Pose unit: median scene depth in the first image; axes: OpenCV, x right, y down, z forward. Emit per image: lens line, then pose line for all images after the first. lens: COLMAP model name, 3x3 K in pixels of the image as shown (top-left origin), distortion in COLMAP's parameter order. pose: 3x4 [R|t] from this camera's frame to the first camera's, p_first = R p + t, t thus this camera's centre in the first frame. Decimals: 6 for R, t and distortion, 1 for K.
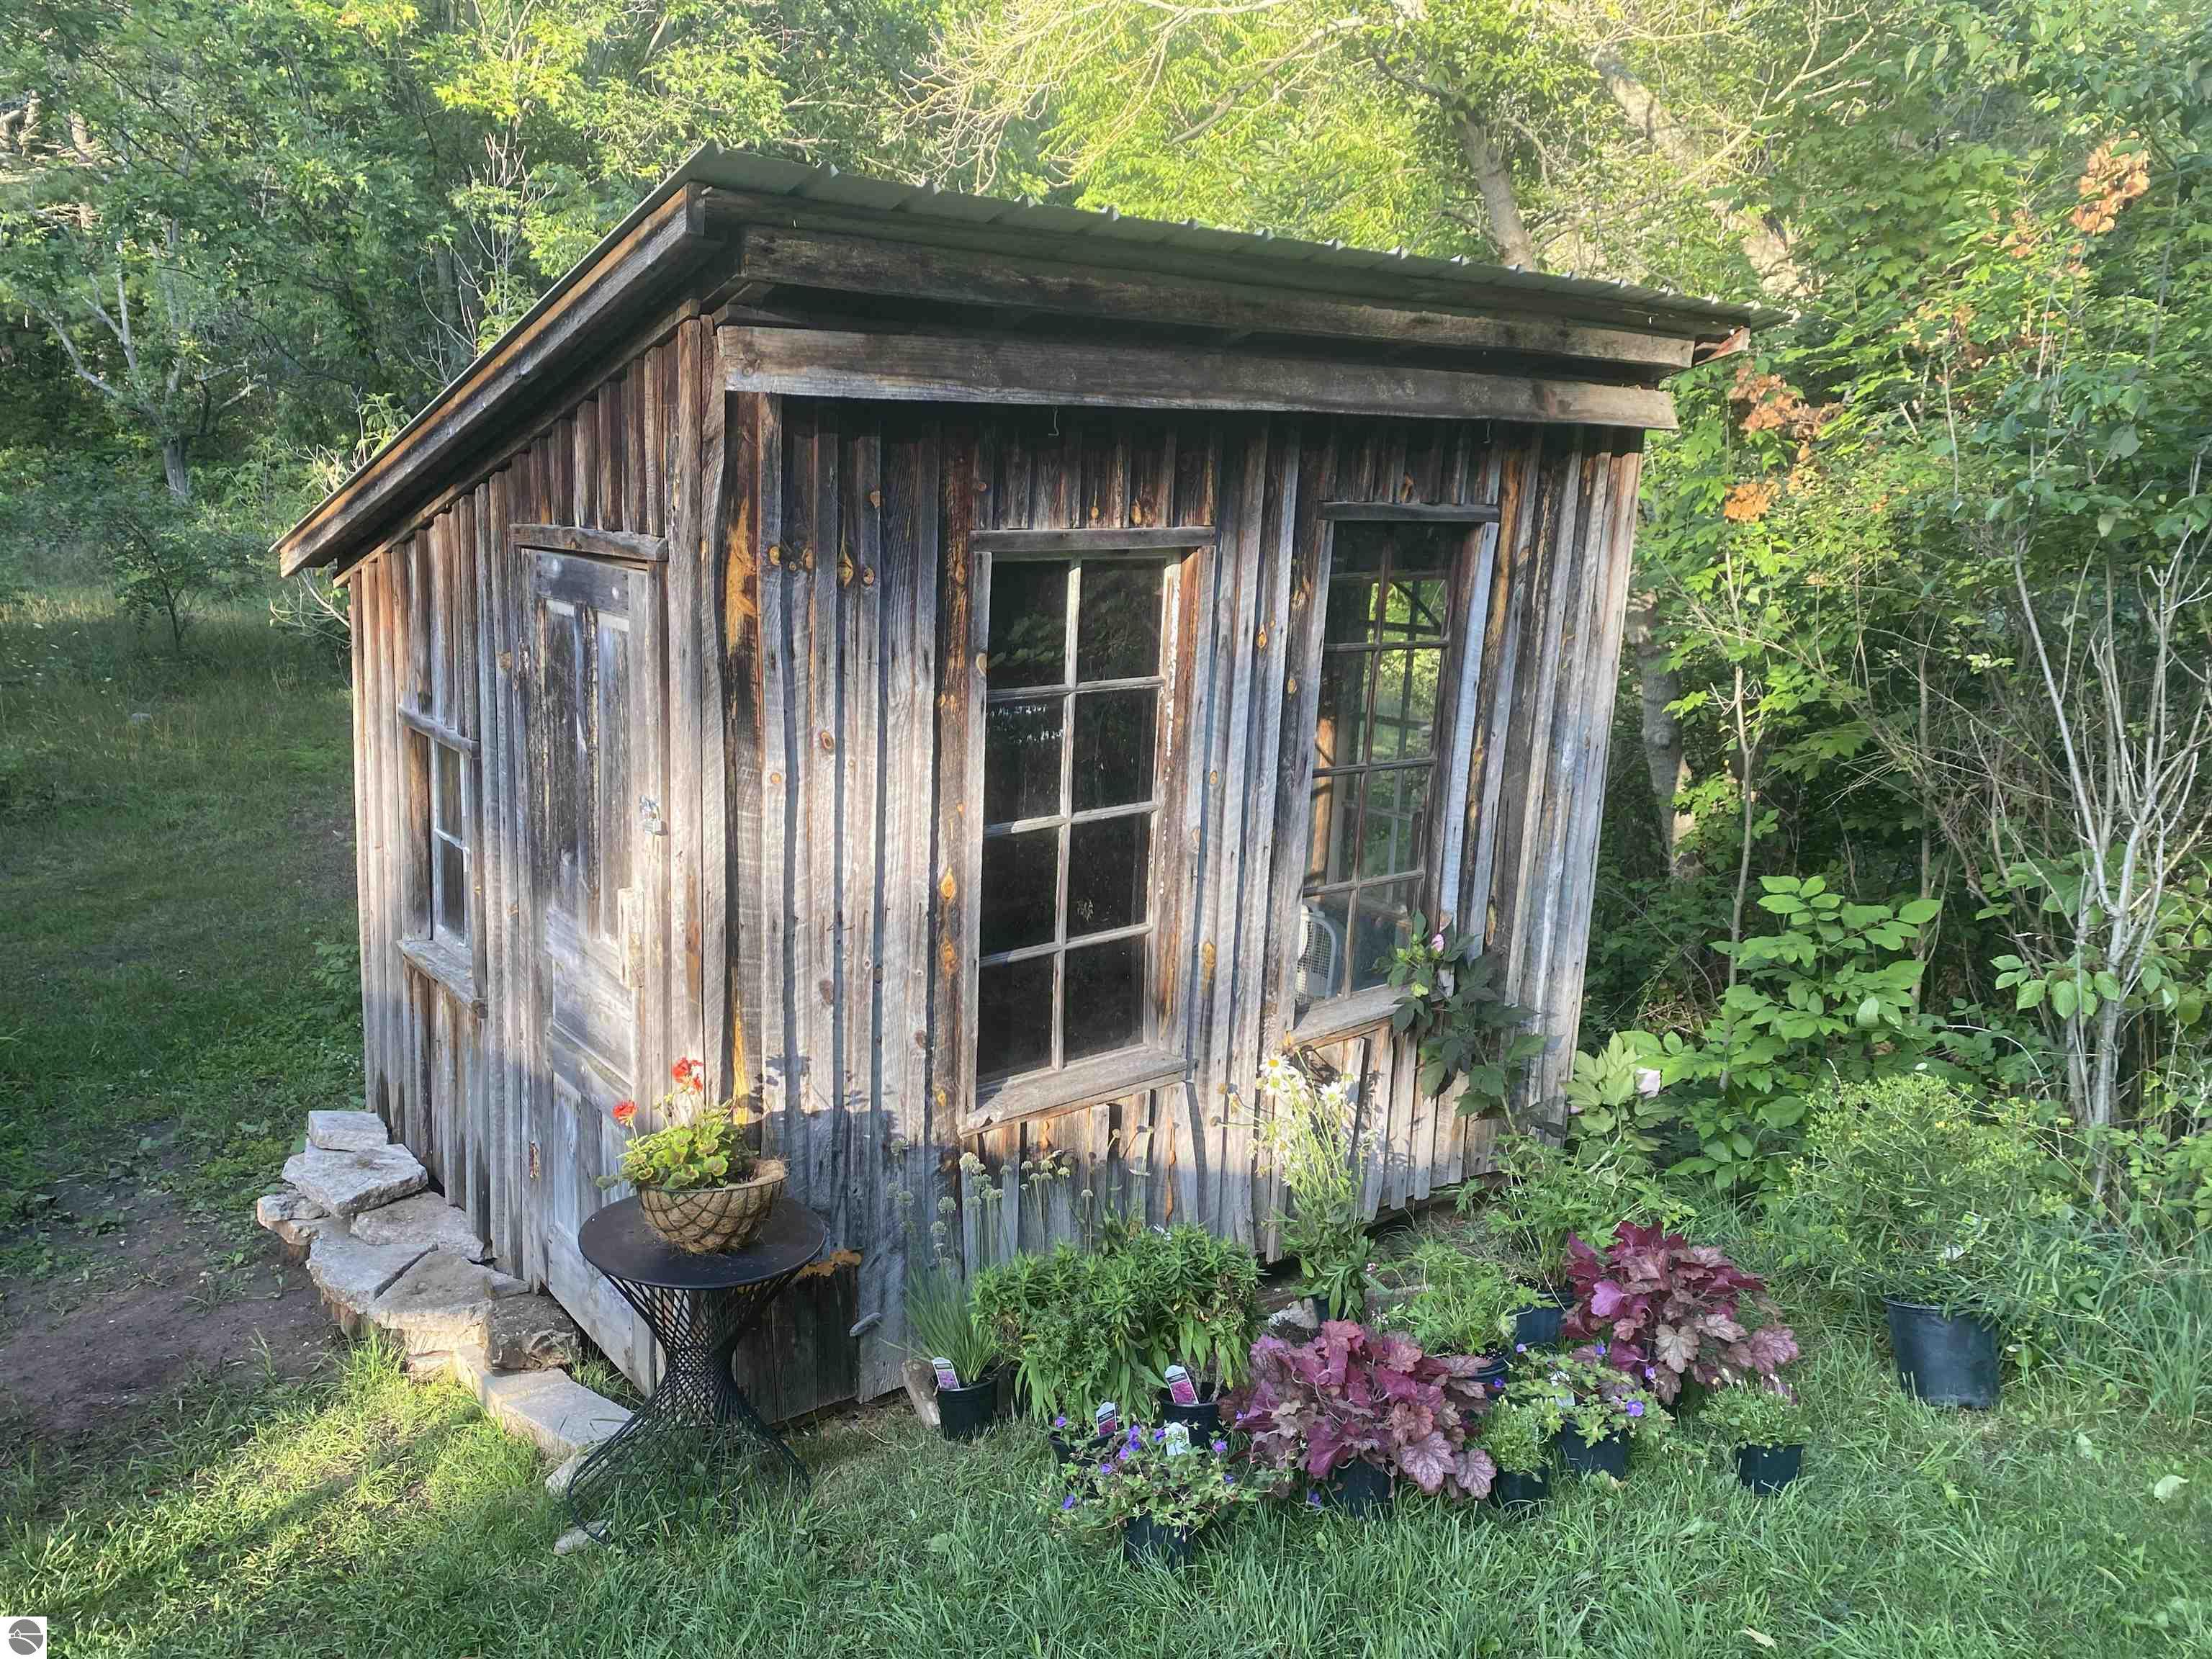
lens RADIAL K [[1673.2, 0, 1106.0], [0, 1673.2, 829.5], [0, 0, 1]] dist [0.076575, -0.089508]
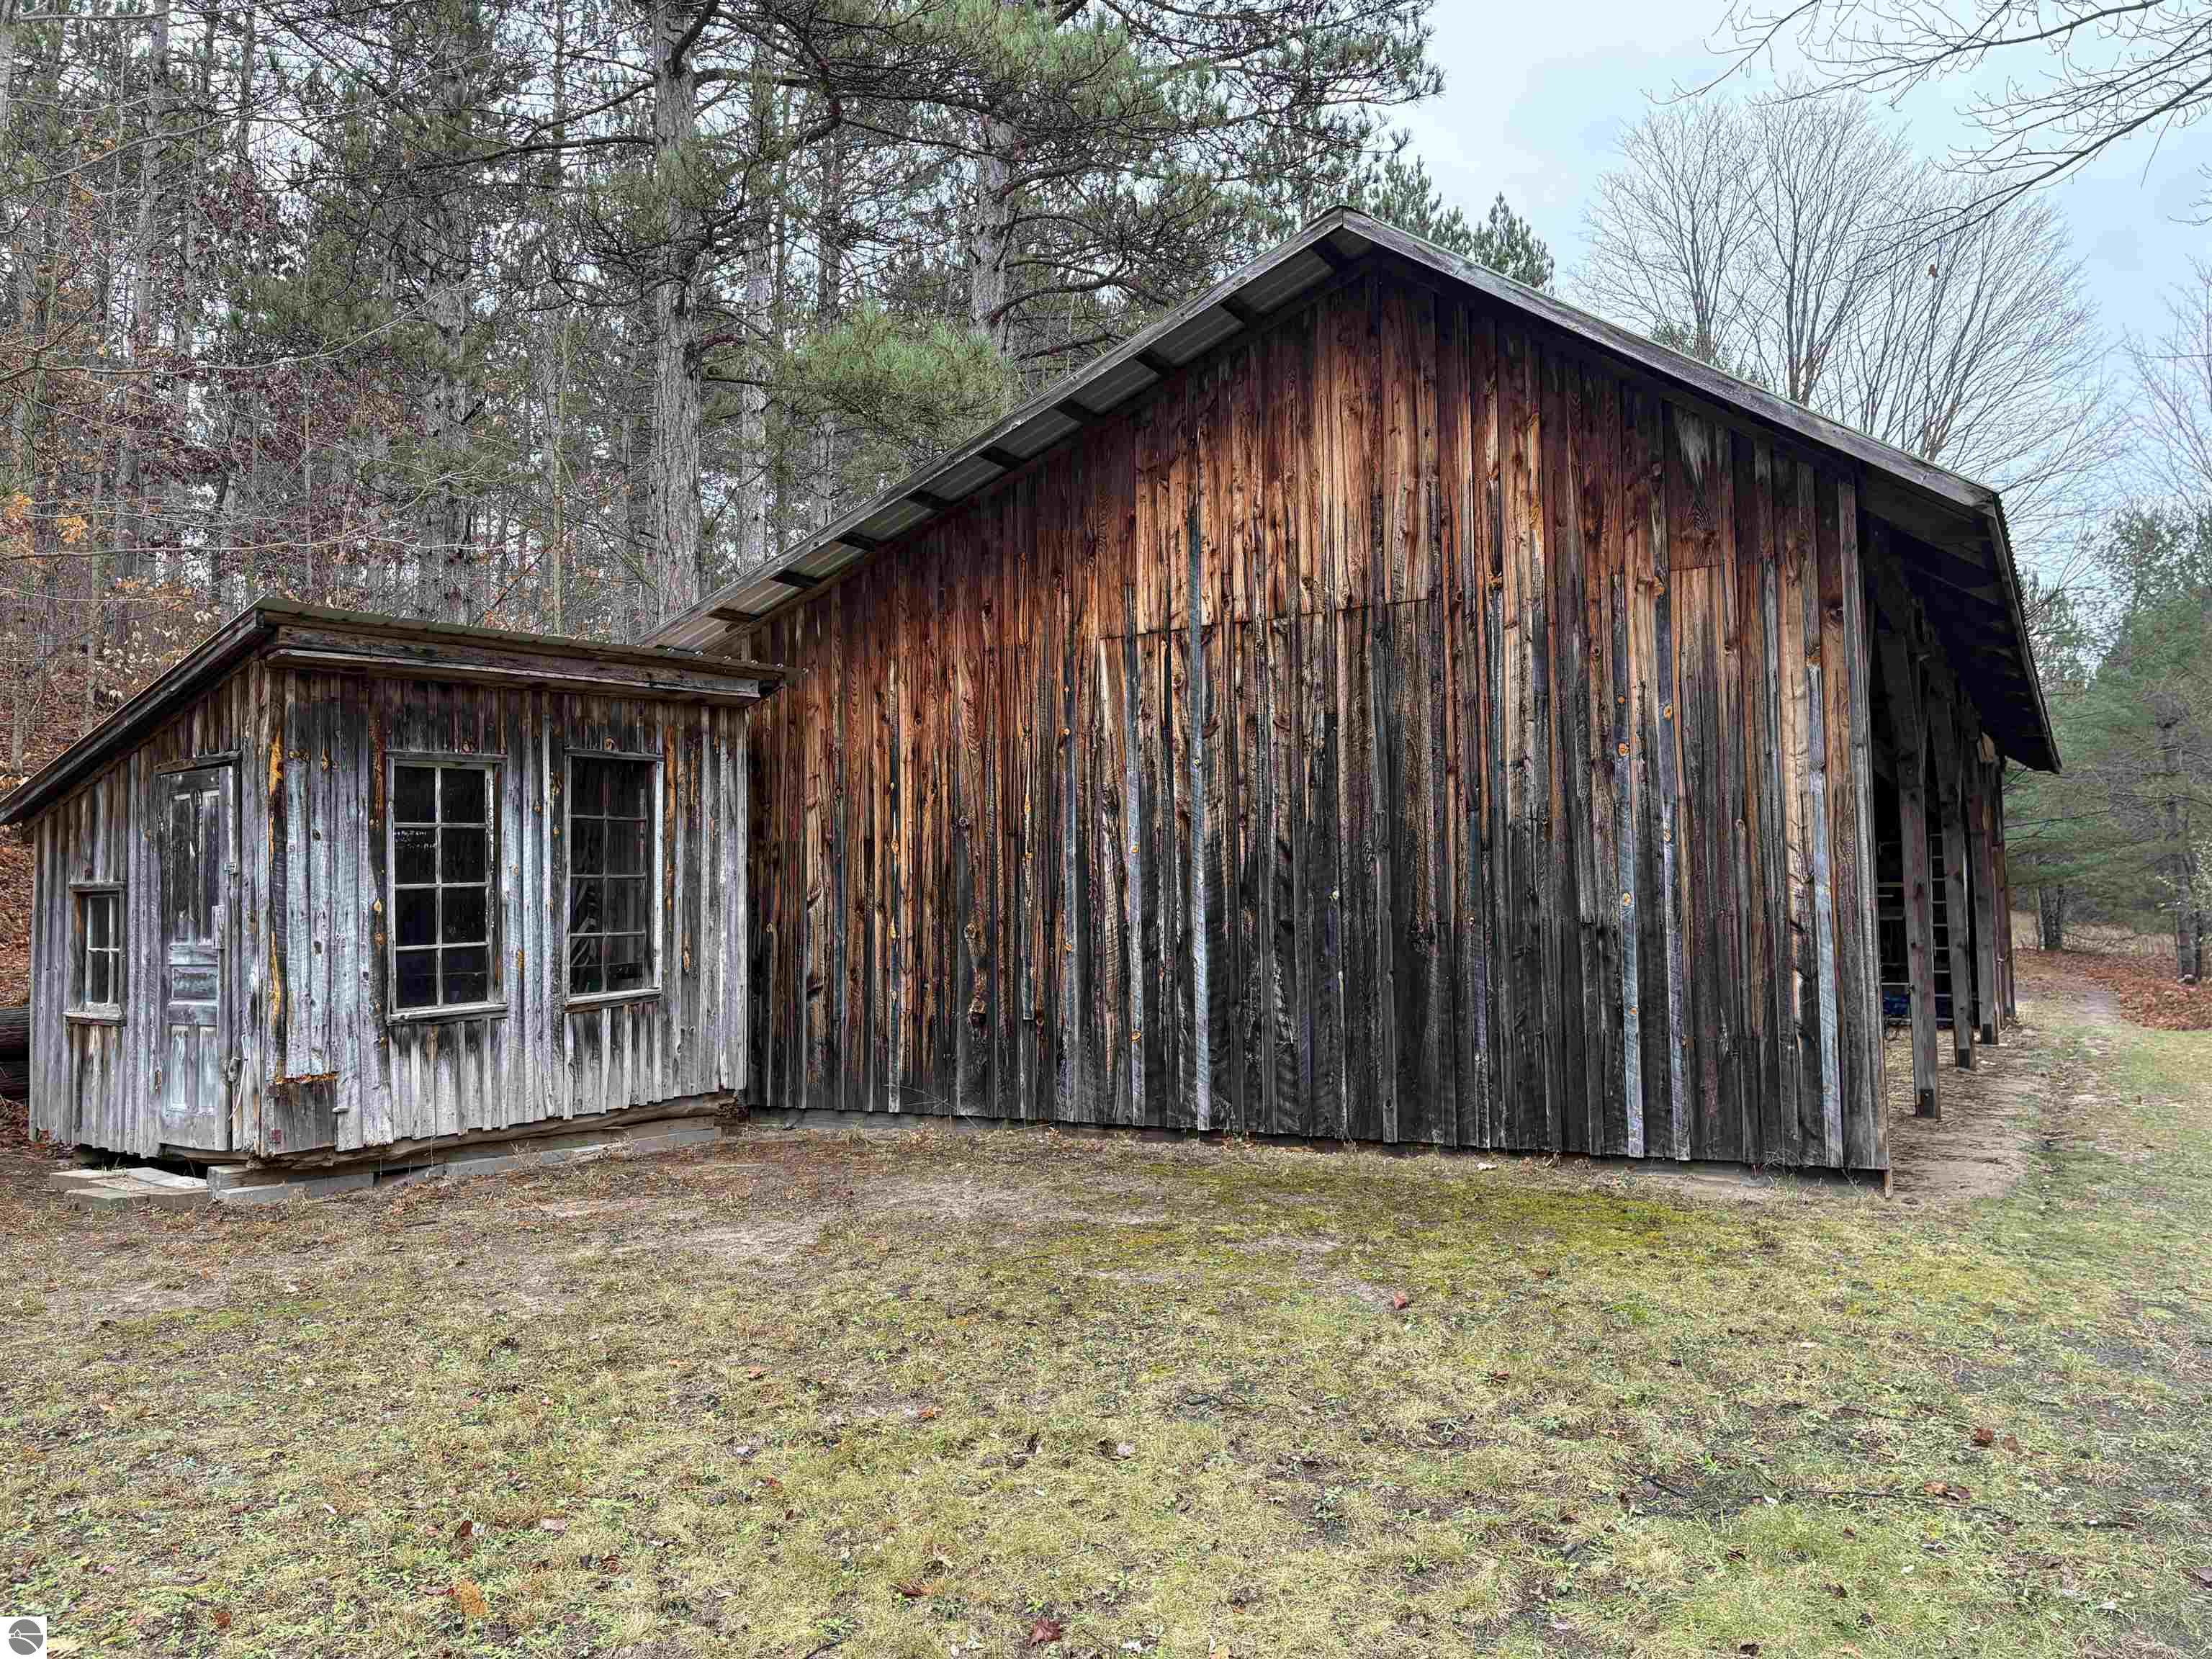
lens RADIAL K [[1698.1, 0, 1106.0], [0, 1698.1, 829.5], [0, 0, 1]] dist [0.080715, -0.009270]
pose [[0.962695, -0.060005, 0.263851, 0.220485], [0.128346, 0.959693, -0.250034, 0.583743], [-0.238213, 0.274570, 0.931593, -1.287024]]
